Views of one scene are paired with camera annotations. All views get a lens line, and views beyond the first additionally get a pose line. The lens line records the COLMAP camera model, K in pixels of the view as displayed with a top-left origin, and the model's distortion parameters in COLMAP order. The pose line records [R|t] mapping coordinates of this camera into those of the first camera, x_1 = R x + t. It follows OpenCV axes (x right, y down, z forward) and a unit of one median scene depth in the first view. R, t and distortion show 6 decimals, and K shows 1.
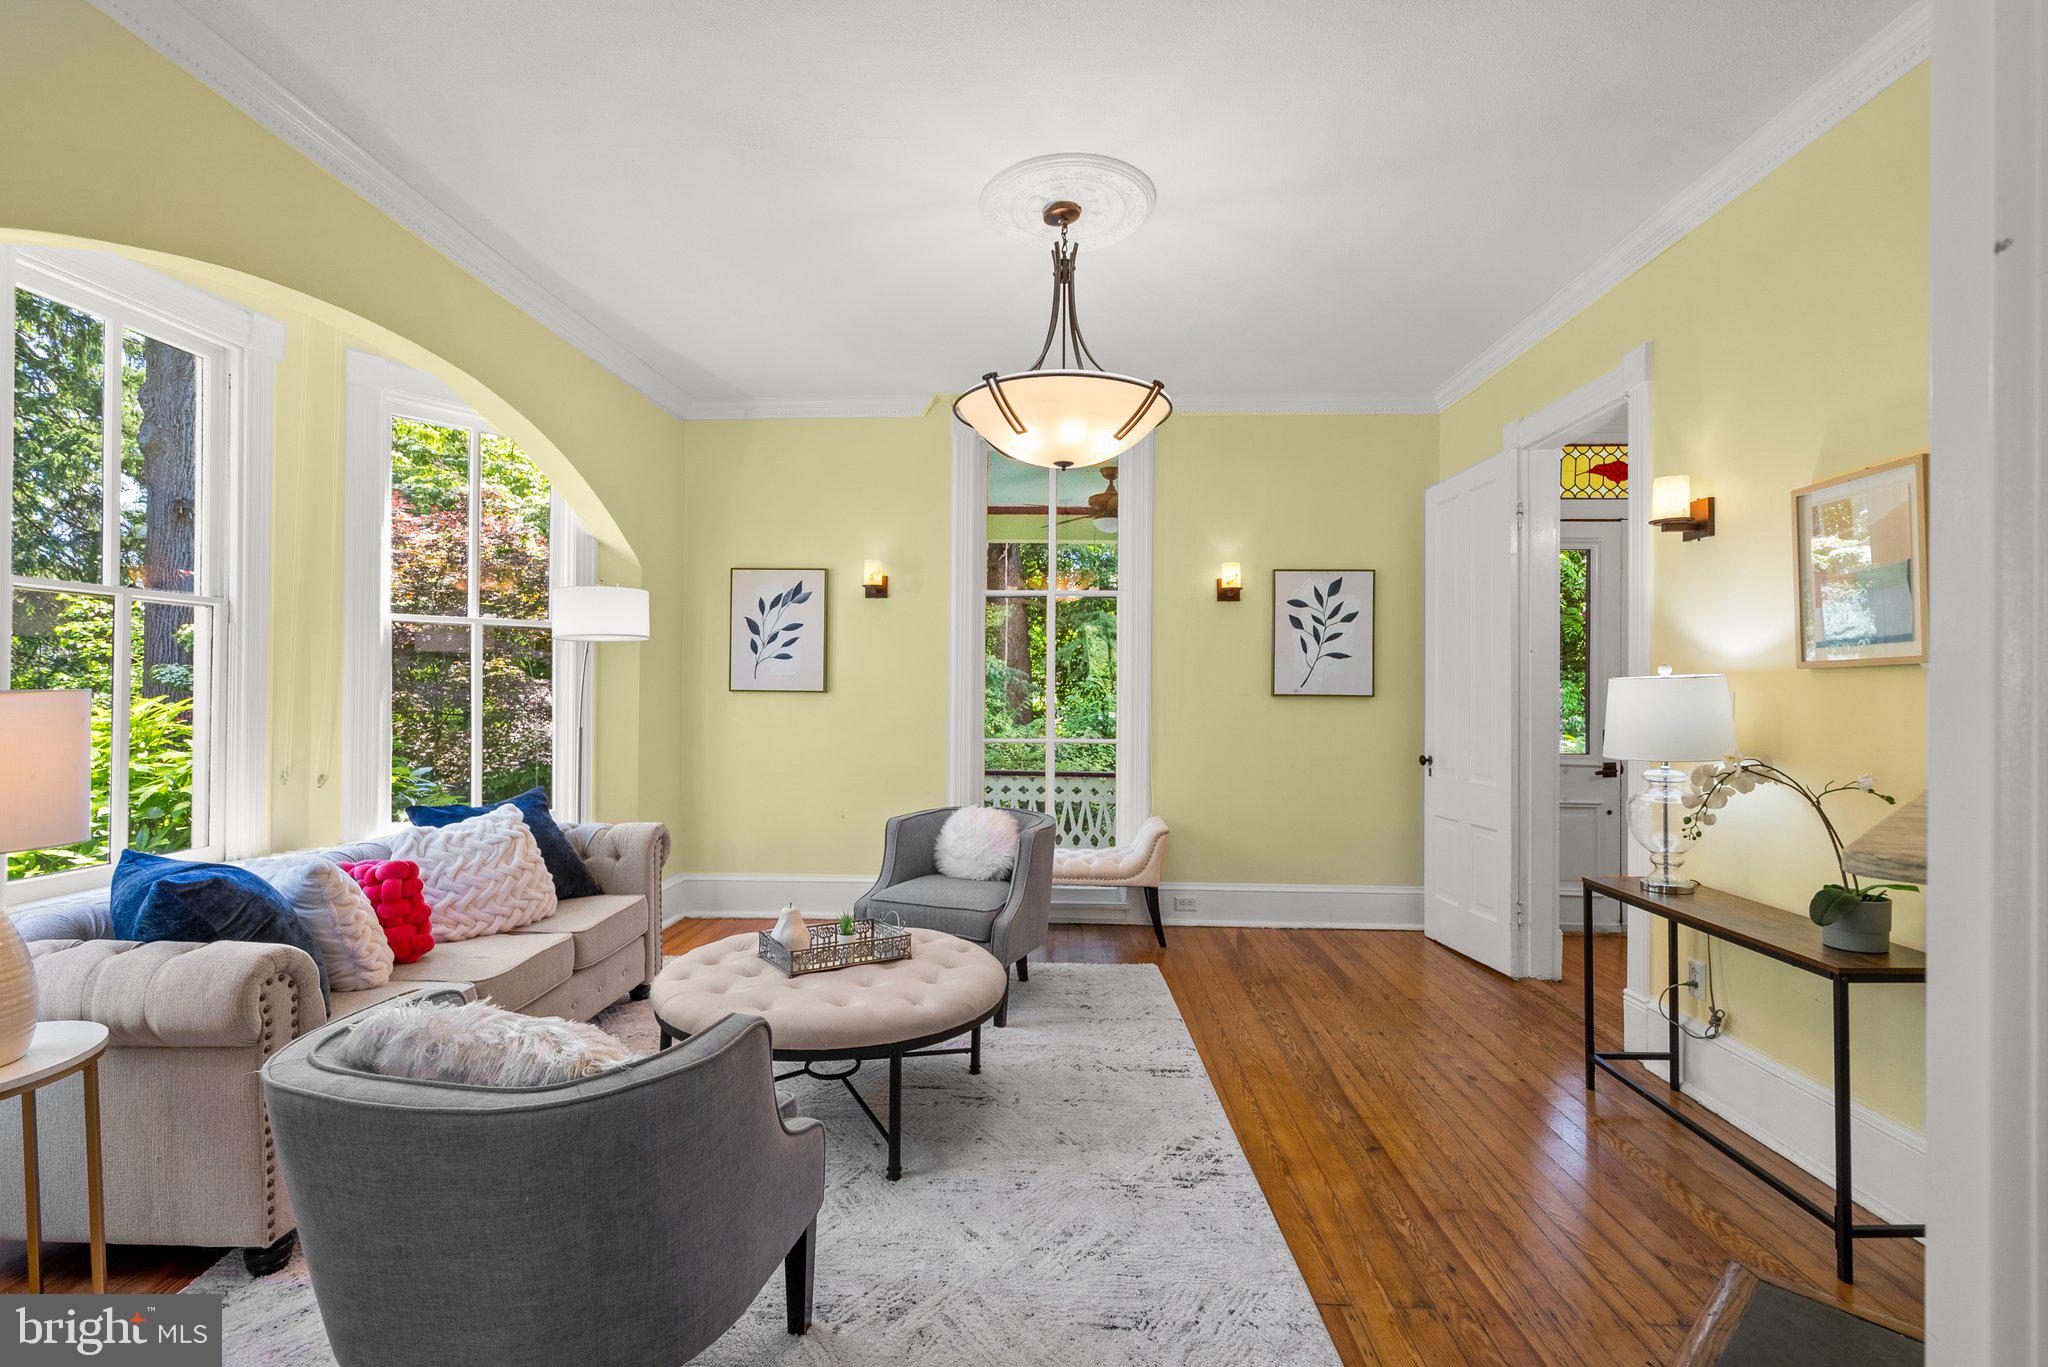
lens RADIAL K [[941.2, 0, 1024.6], [0, 941.2, 687.9], [0, 0, 1]] dist [-0.002615, 0.000663]
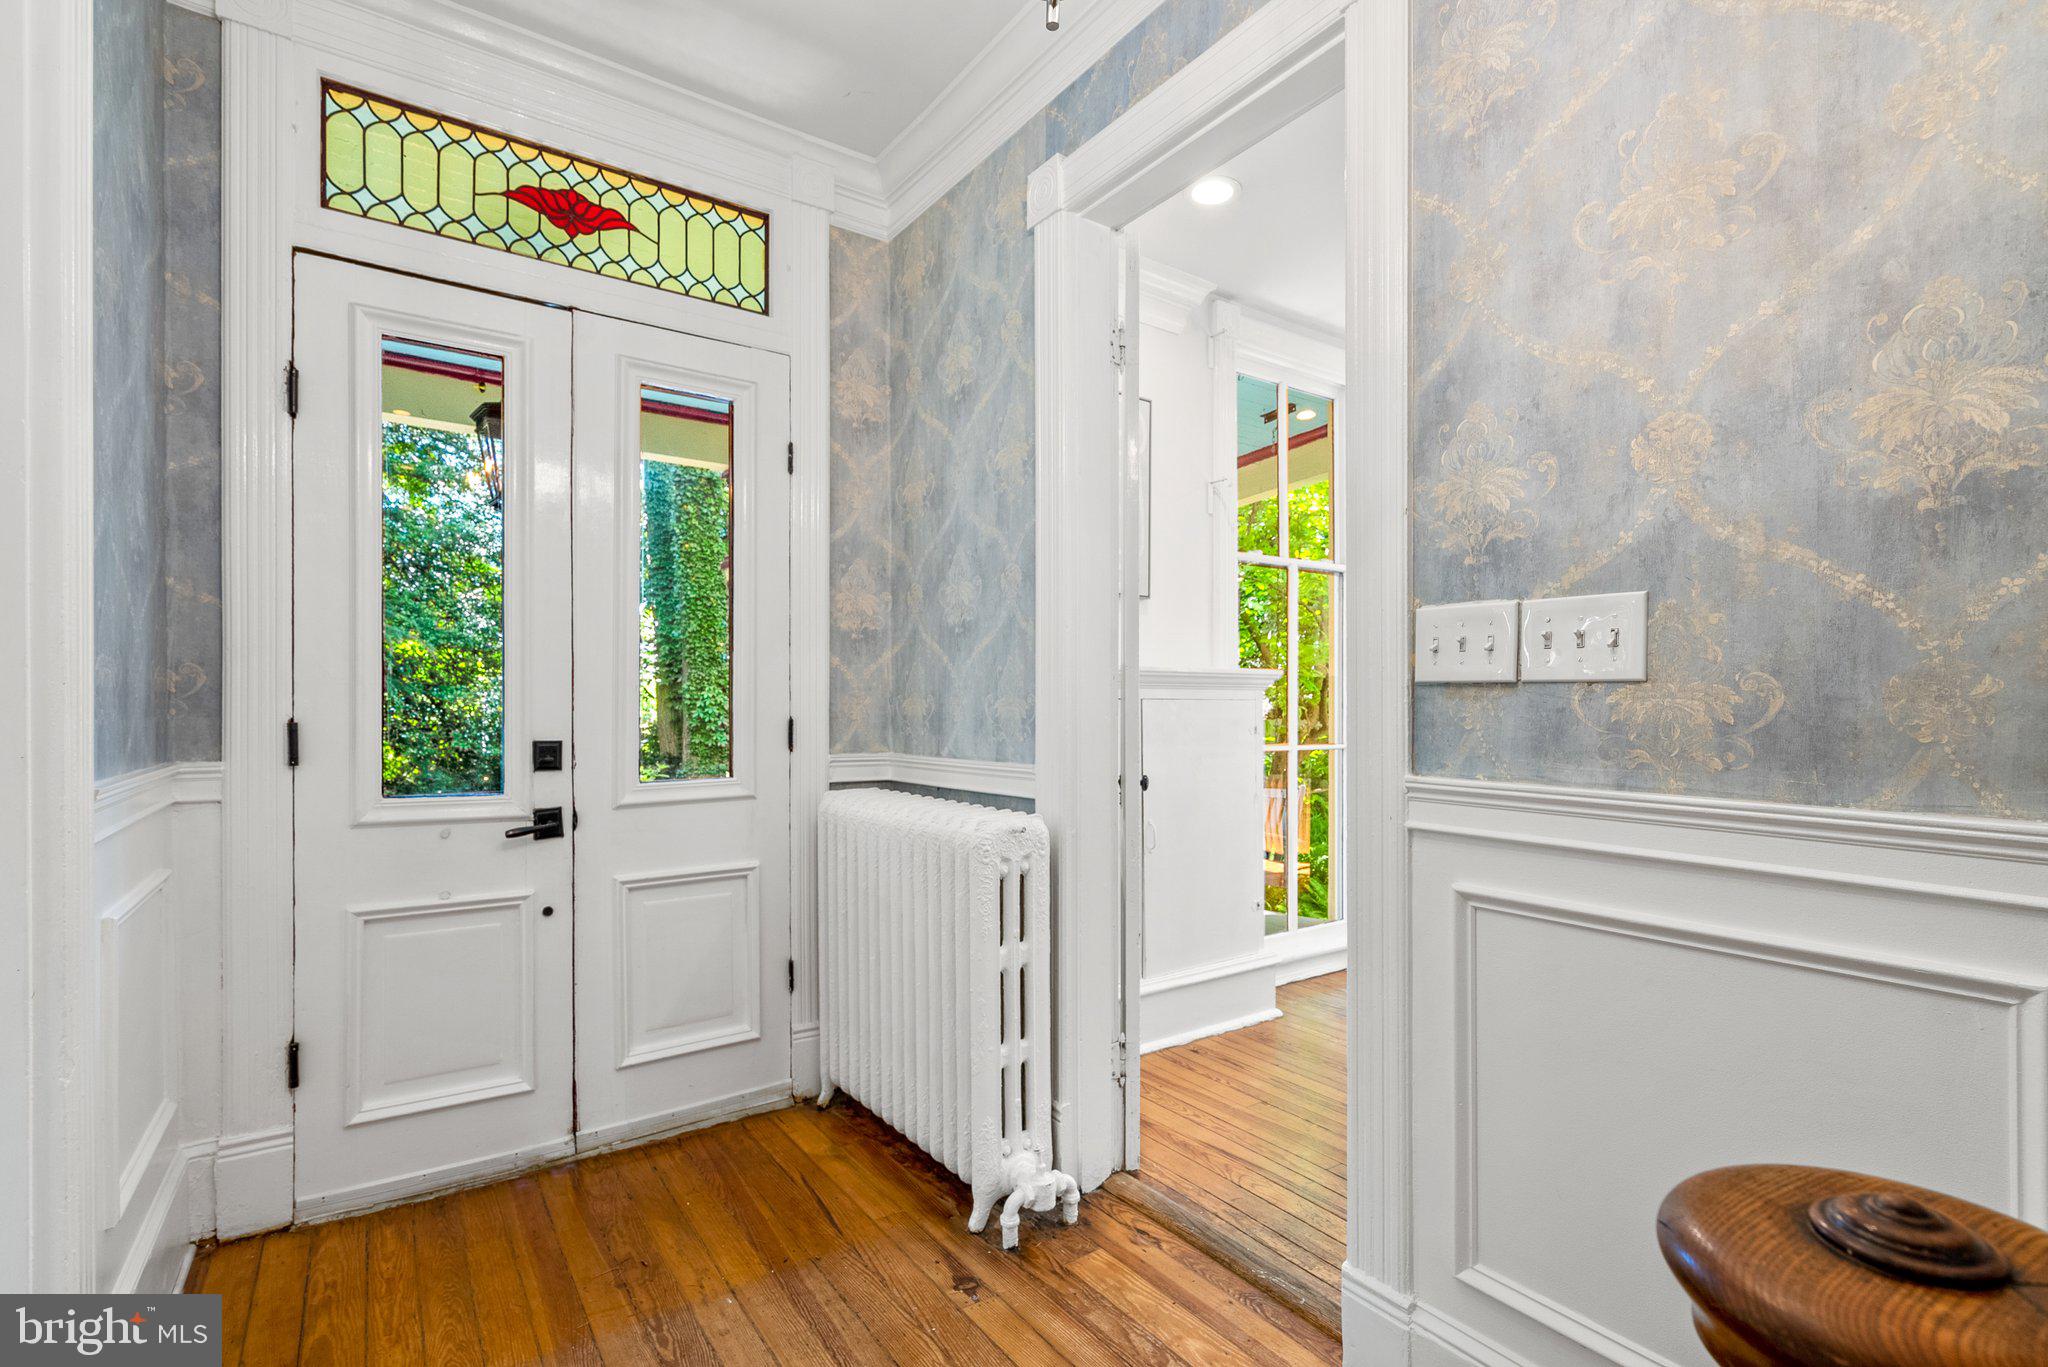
lens RADIAL K [[941.2, 0, 1023.6], [0, 941.2, 692.0], [0, 0, 1]] dist [-0.002615, 0.000663]
pose [[0.800848, -0.001062, 0.598867, 0.525718], [-0.001753, 0.999990, 0.004117, 0.017329], [-0.598865, -0.004347, 0.800838, 0.465822]]
